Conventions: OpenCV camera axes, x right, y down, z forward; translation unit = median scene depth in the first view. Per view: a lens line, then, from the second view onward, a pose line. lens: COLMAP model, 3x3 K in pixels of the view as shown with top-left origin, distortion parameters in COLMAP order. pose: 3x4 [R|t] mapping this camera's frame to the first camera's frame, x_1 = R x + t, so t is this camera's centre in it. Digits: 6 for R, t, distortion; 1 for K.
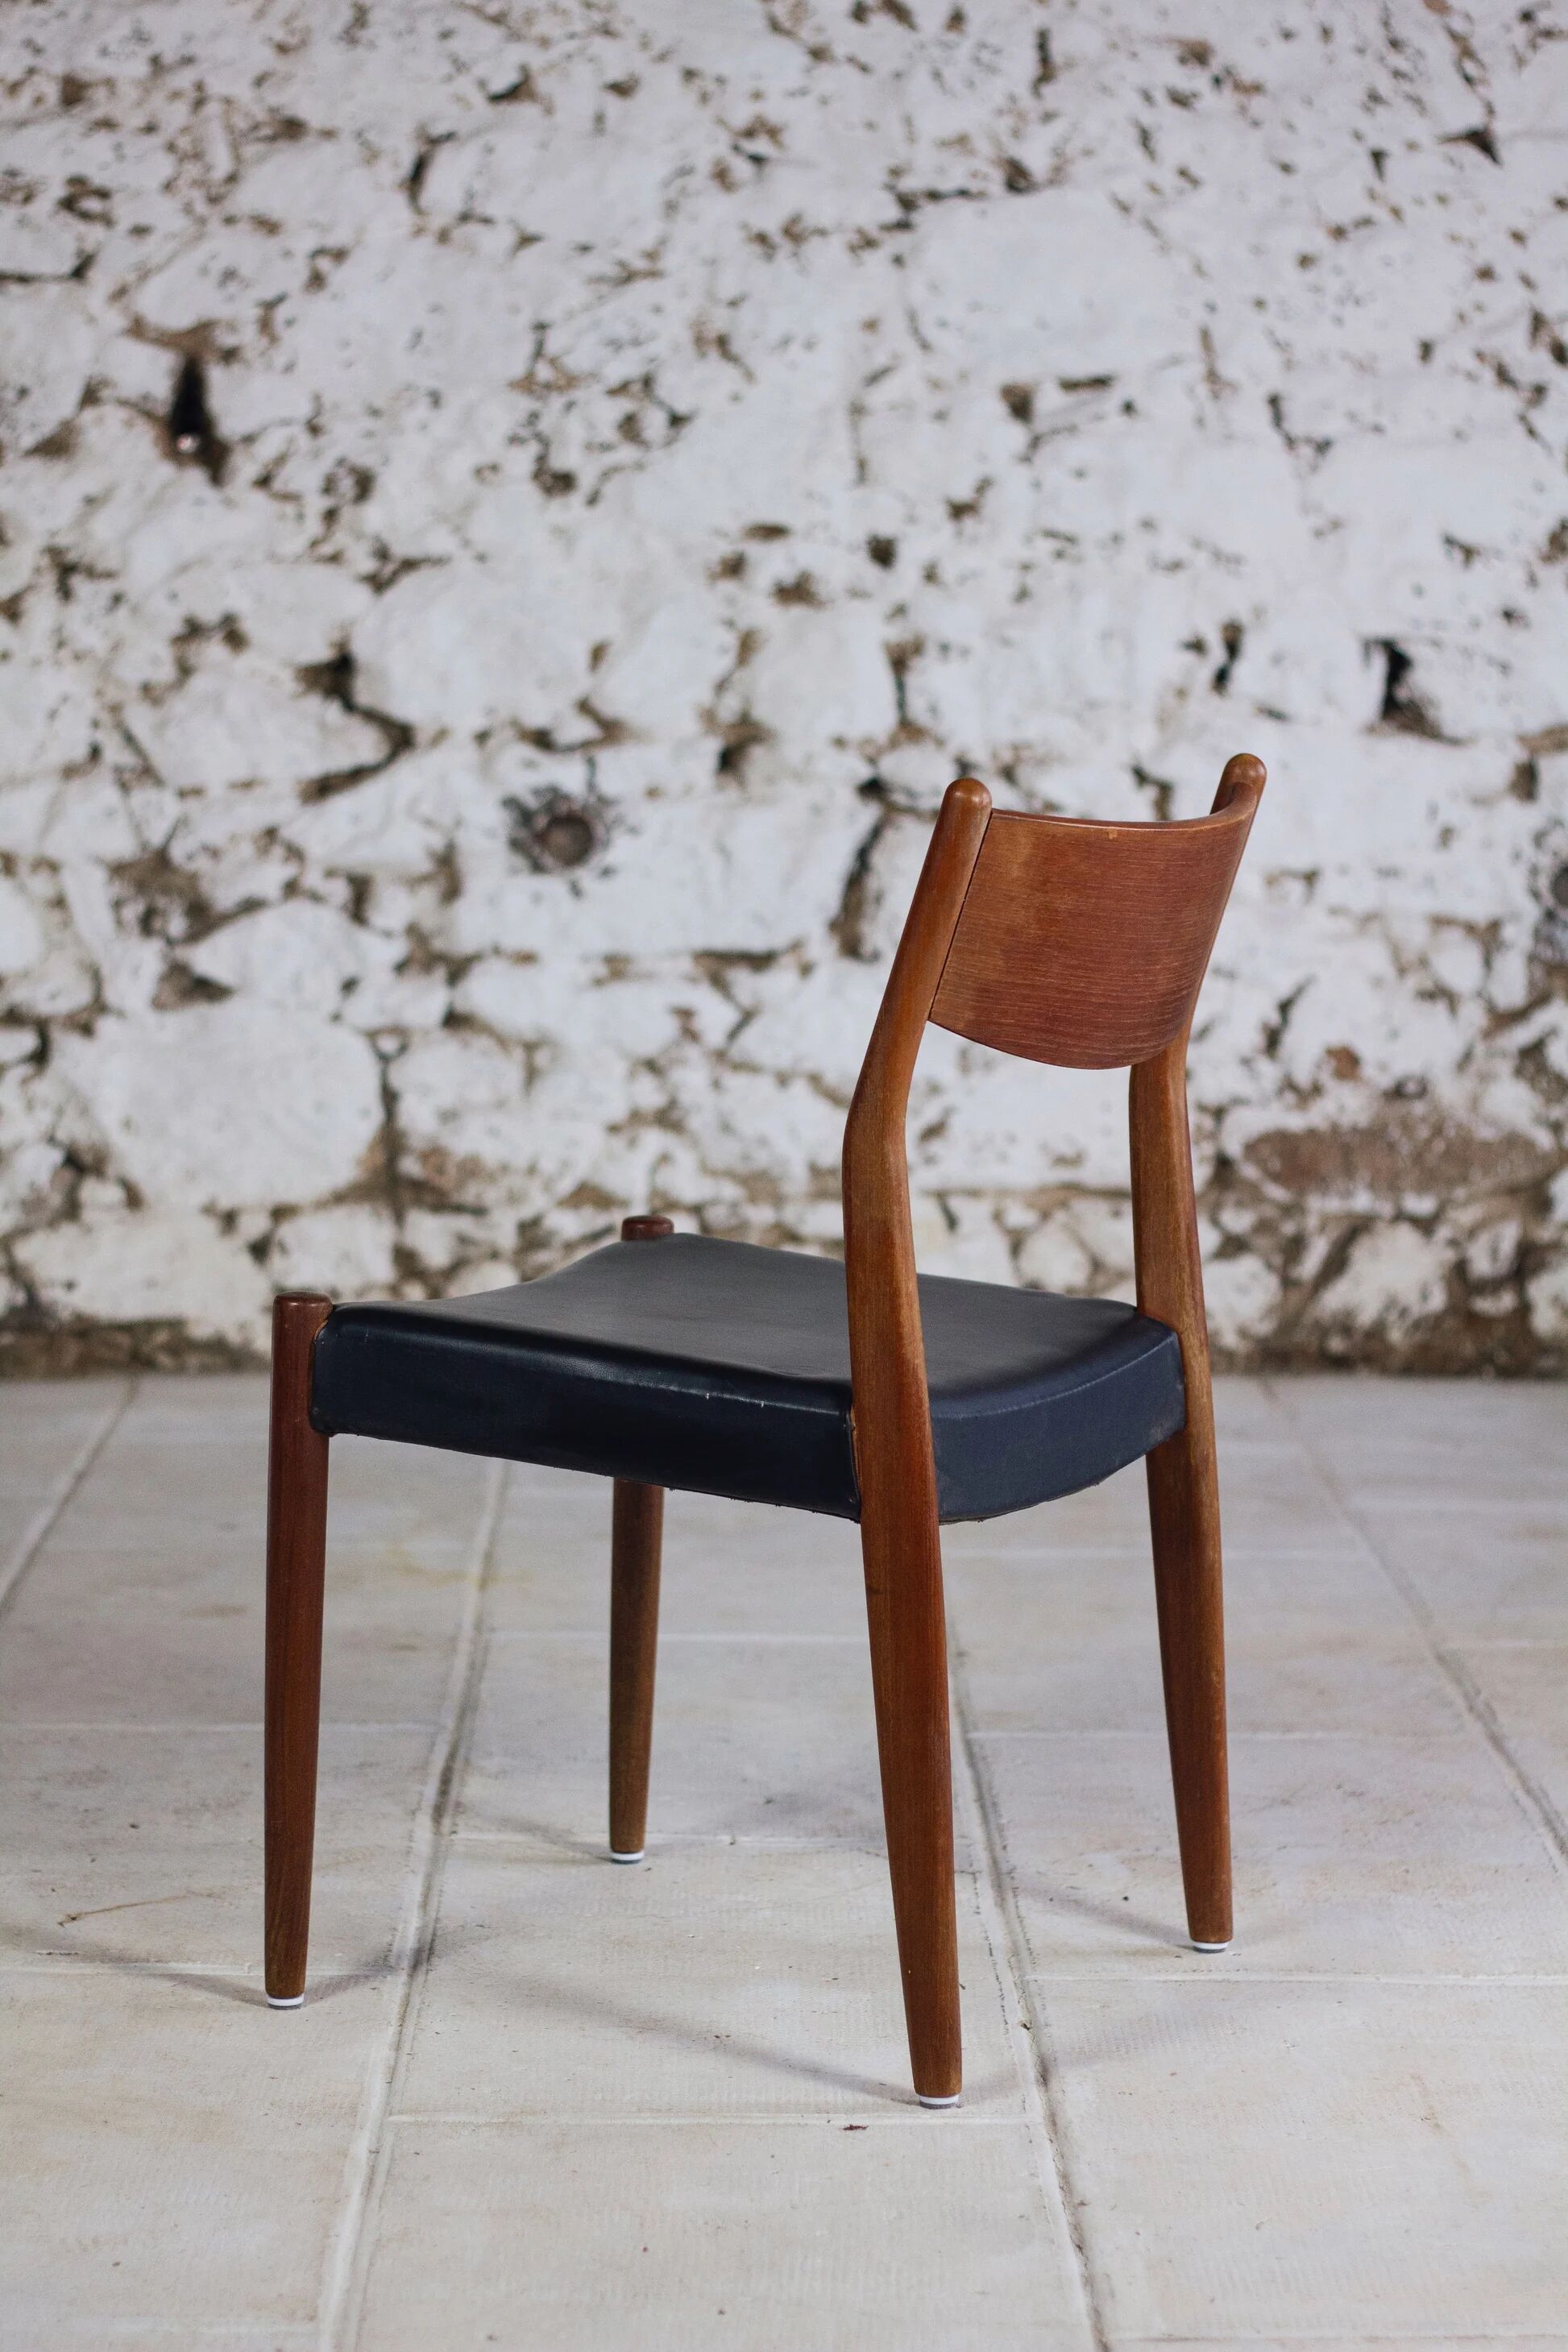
lens RADIAL K [[5568.9, 0, 784.0], [0, 5568.9, 1176.0], [0, 0, 1]] dist [-0.084283, -0.142112]
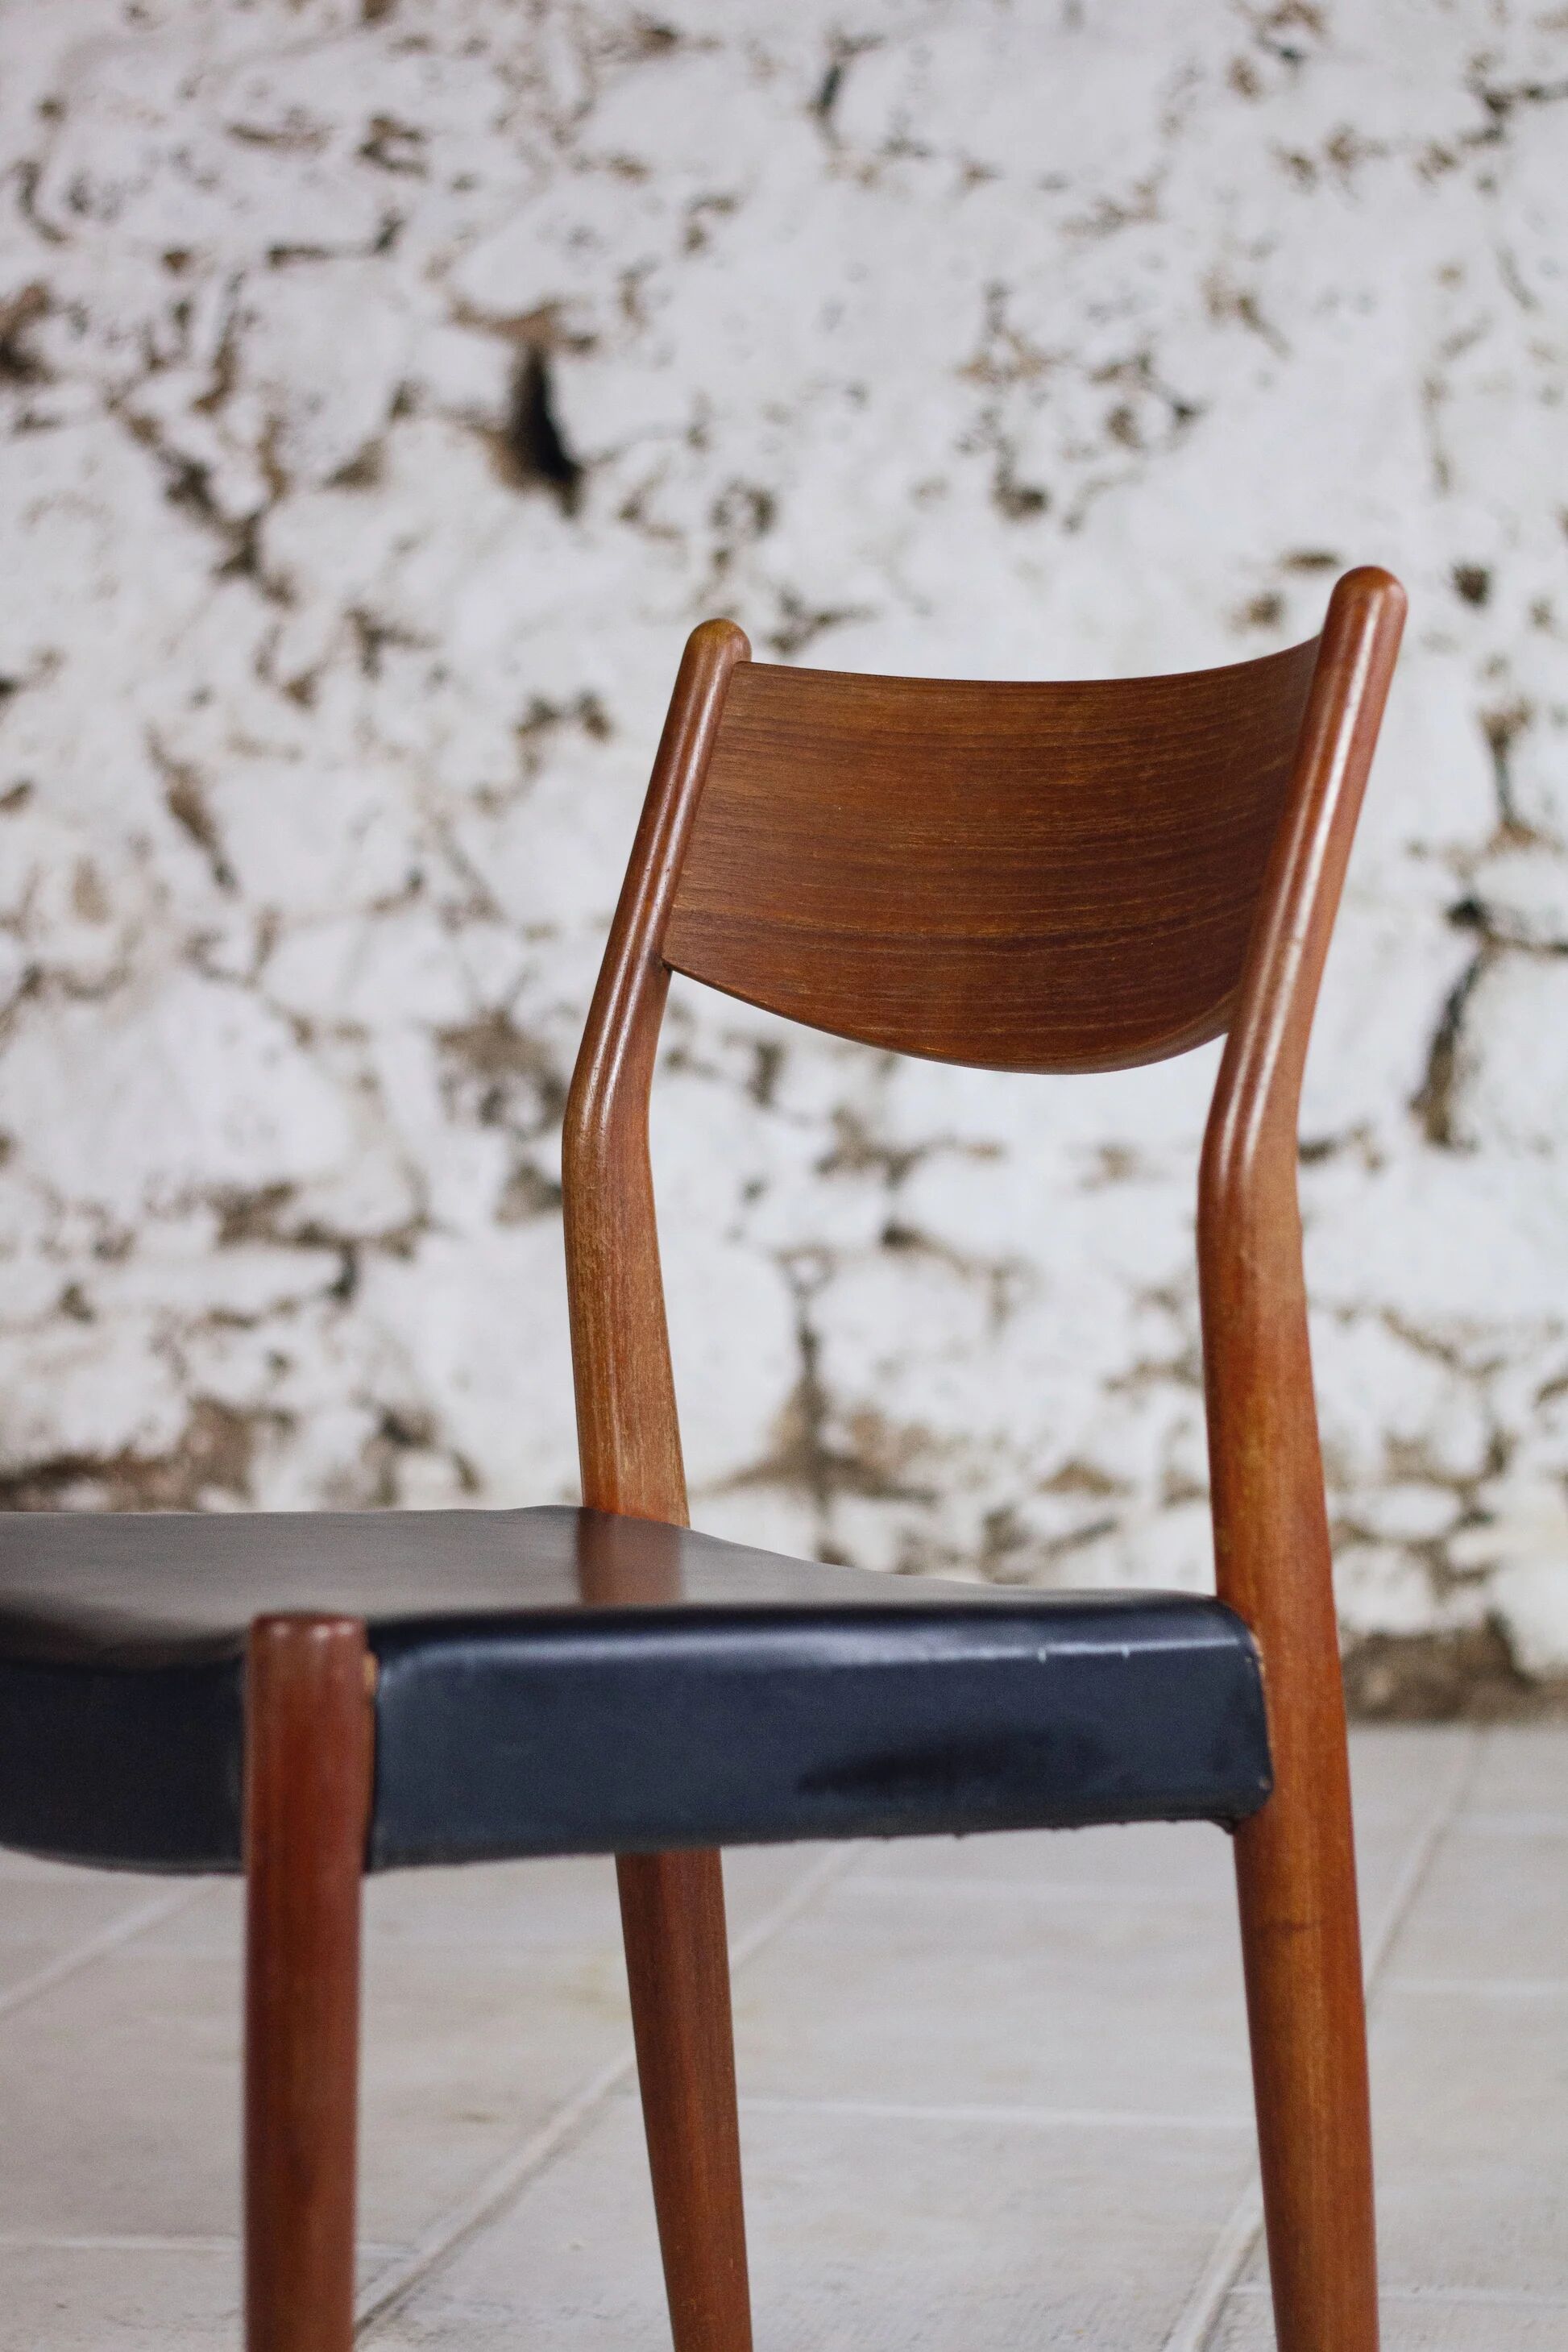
lens RADIAL K [[5783.1, 0, 784.0], [0, 5783.1, 1176.0], [0, 0, 1]] dist [-0.067813, -0.348013]
pose [[0.978252, -0.009383, -0.207210, 0.085239], [-0.004019, 0.997931, -0.064166, 0.013003], [0.207383, 0.063603, 0.976190, 0.254135]]
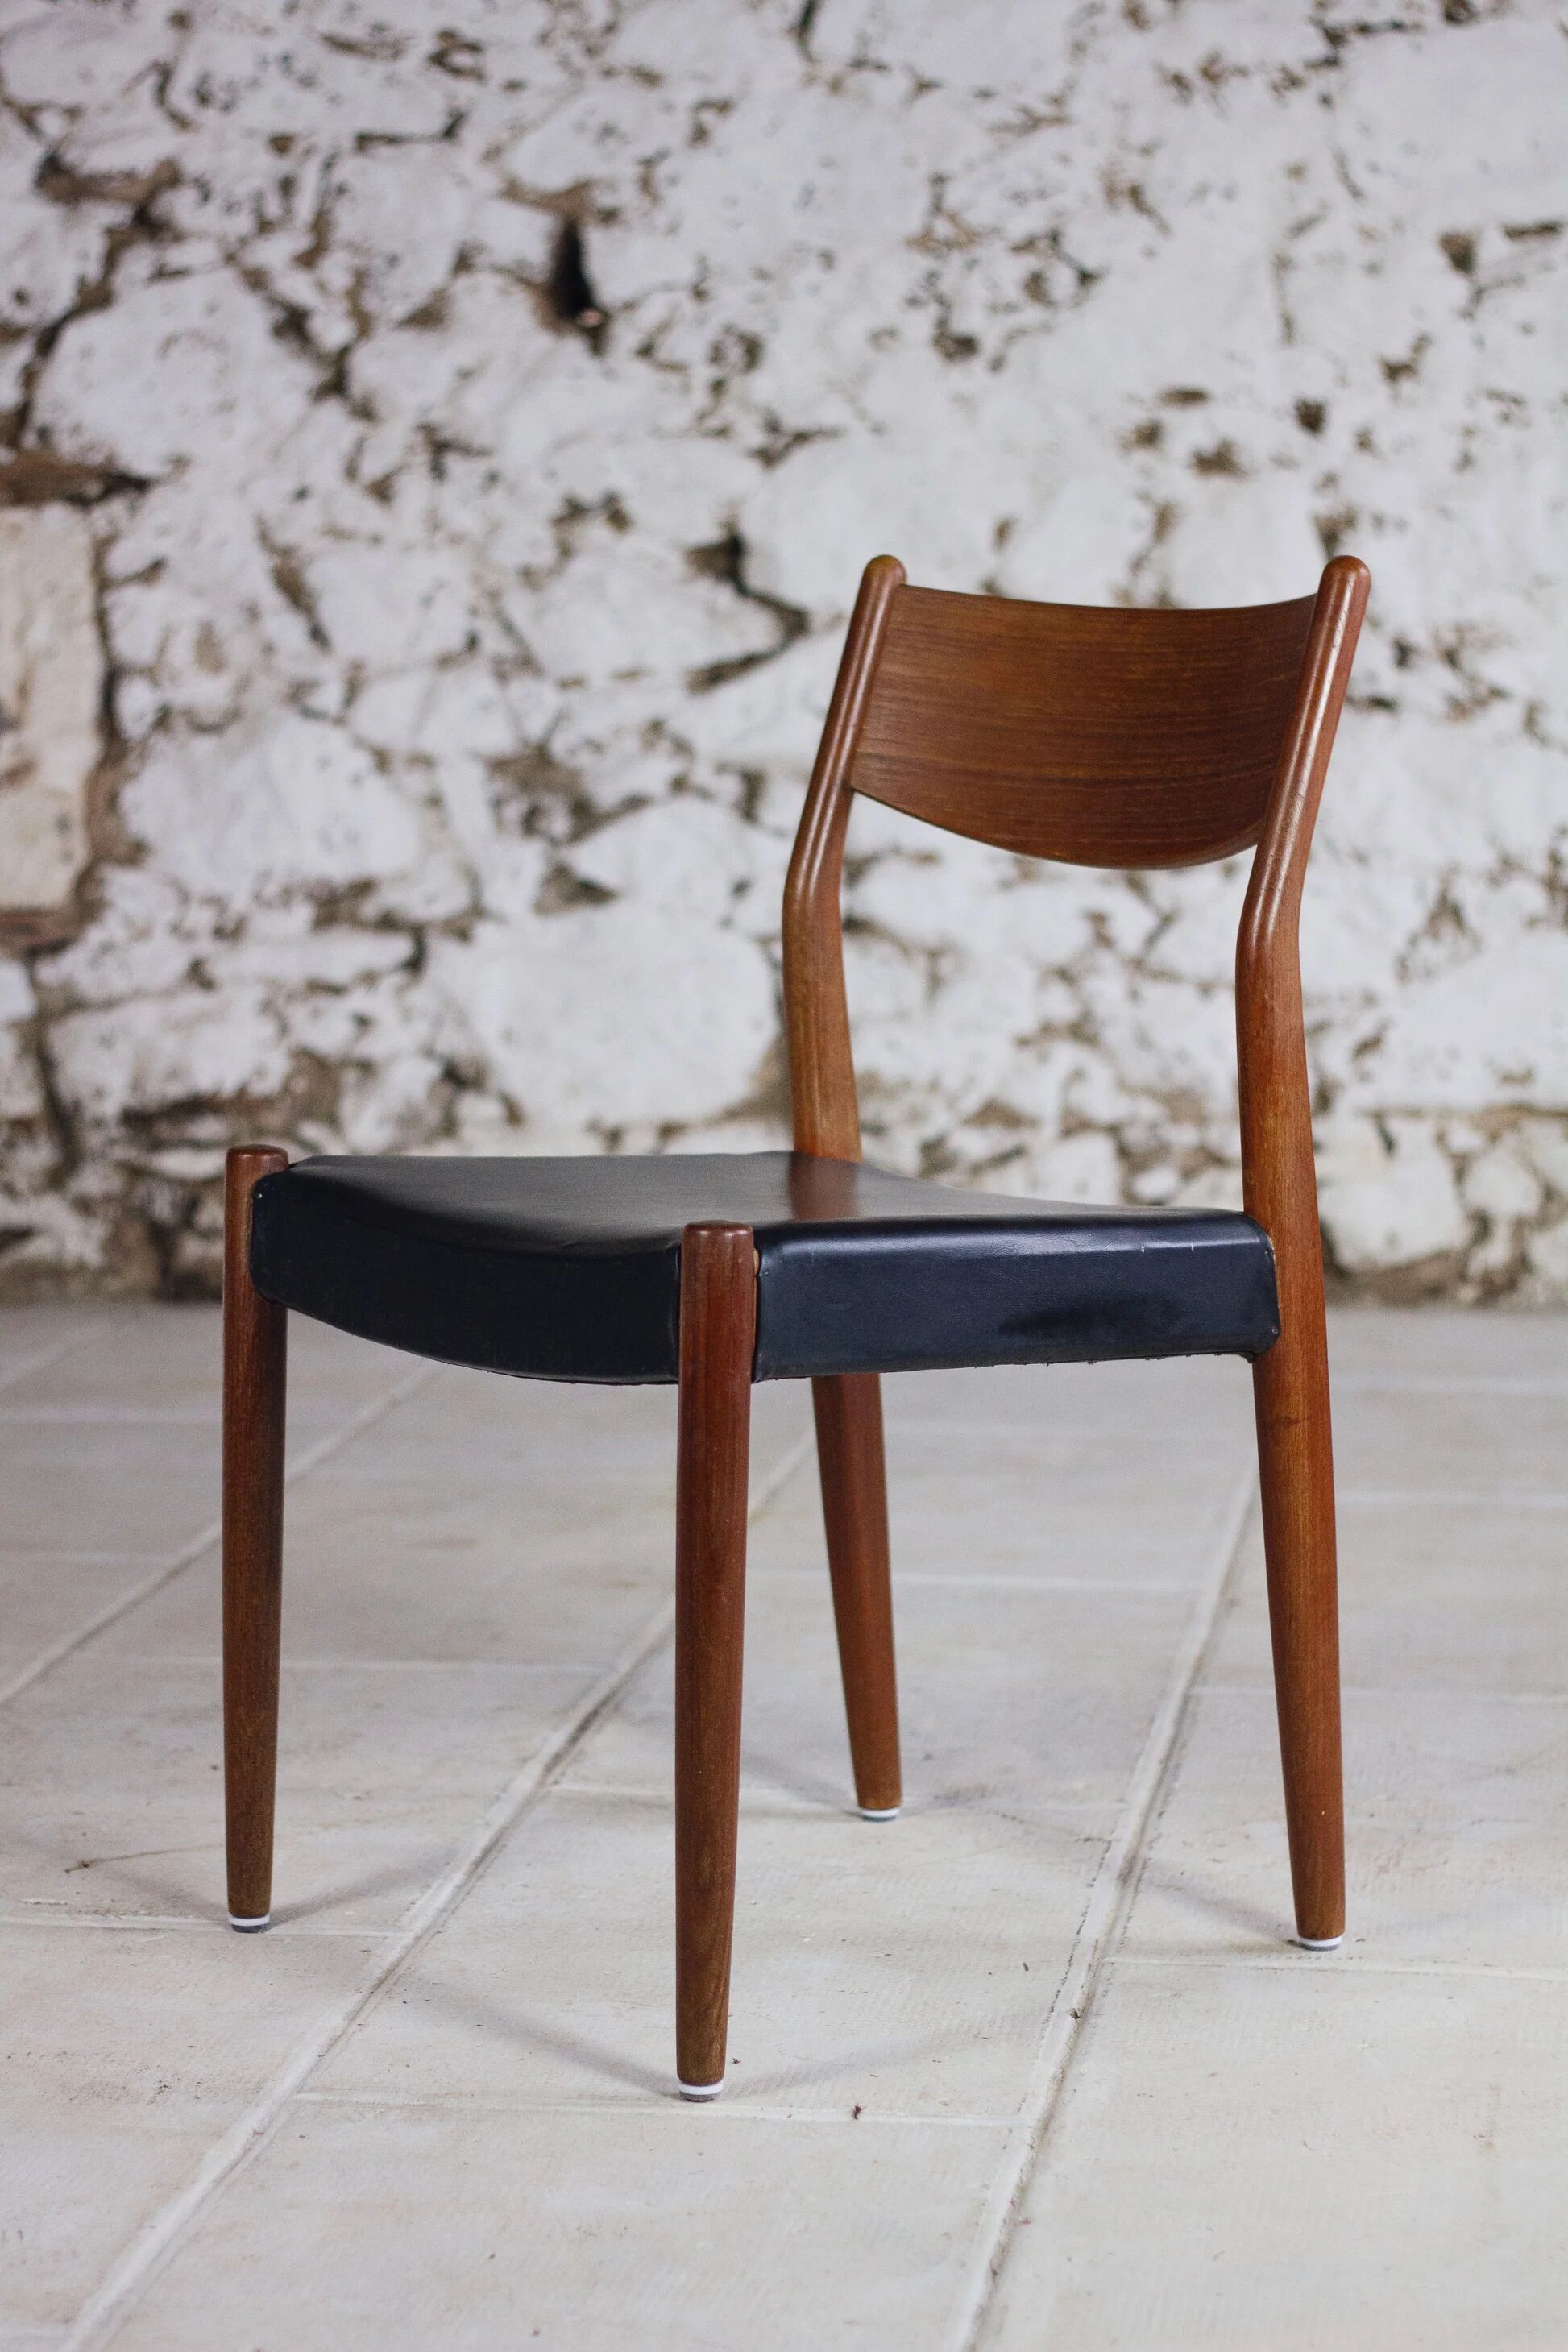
lens RADIAL K [[5568.9, 0, 784.0], [0, 5568.9, 1176.0], [0, 0, 1]] dist [-0.084283, -0.142112]
pose [[0.987064, 0.005659, -0.160225, 0.080029], [-0.005135, 0.999980, 0.003683, 0.010735], [0.160242, -0.002812, 0.987074, 0.076594]]
